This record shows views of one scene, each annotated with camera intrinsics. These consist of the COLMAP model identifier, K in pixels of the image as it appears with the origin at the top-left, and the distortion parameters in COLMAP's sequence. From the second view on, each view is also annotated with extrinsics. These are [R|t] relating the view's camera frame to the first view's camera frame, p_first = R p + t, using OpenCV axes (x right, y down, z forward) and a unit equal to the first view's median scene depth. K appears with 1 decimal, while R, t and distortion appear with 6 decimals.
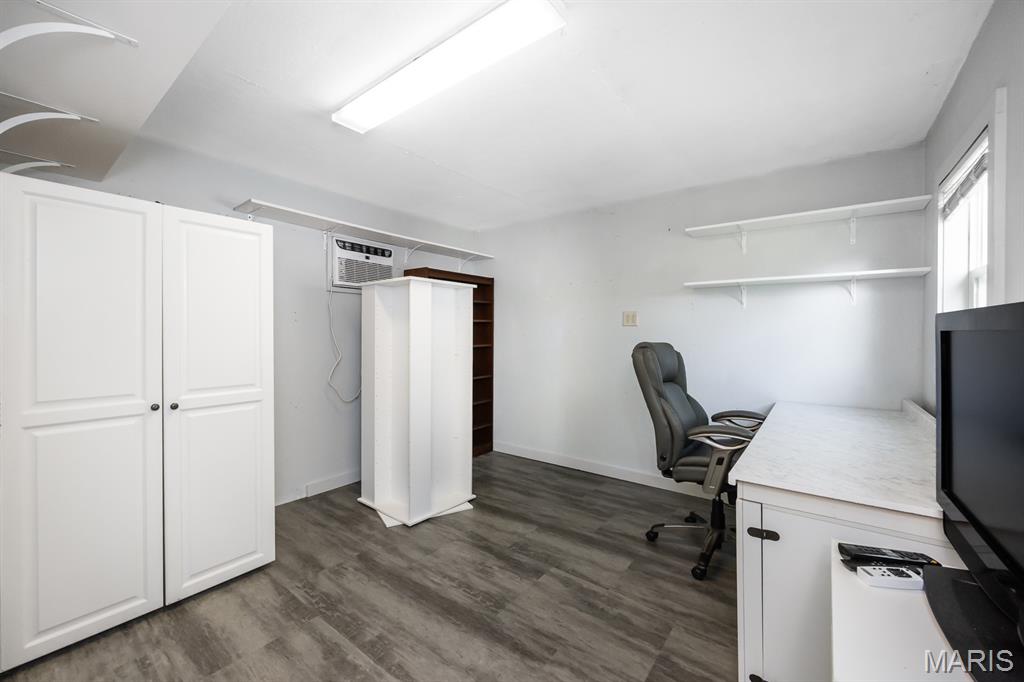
lens RADIAL K [[397.5, 0, 513.2], [0, 397.5, 340.0], [0, 0, 1]] dist [-0.001810, -0.000154]
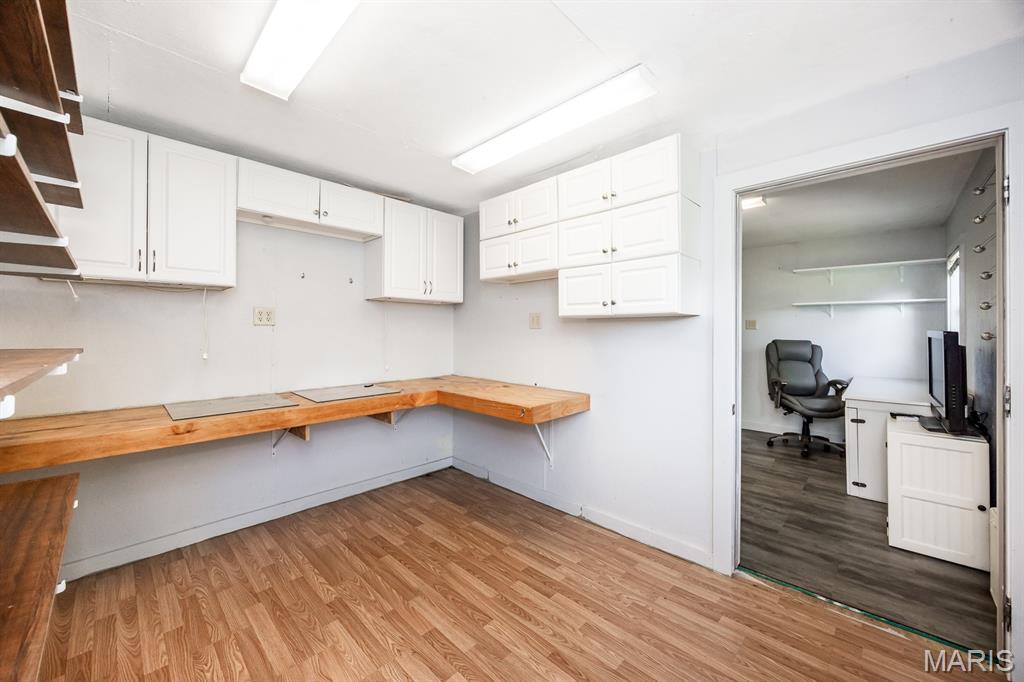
lens RADIAL K [[397.5, 0, 511.3], [0, 397.5, 340.7], [0, 0, 1]] dist [-0.001810, -0.000154]
pose [[0.994850, -0.022758, -0.098770, -0.777276], [0.023388, 0.999713, 0.005221, -0.040425], [0.098623, -0.007504, 0.995097, -1.026902]]
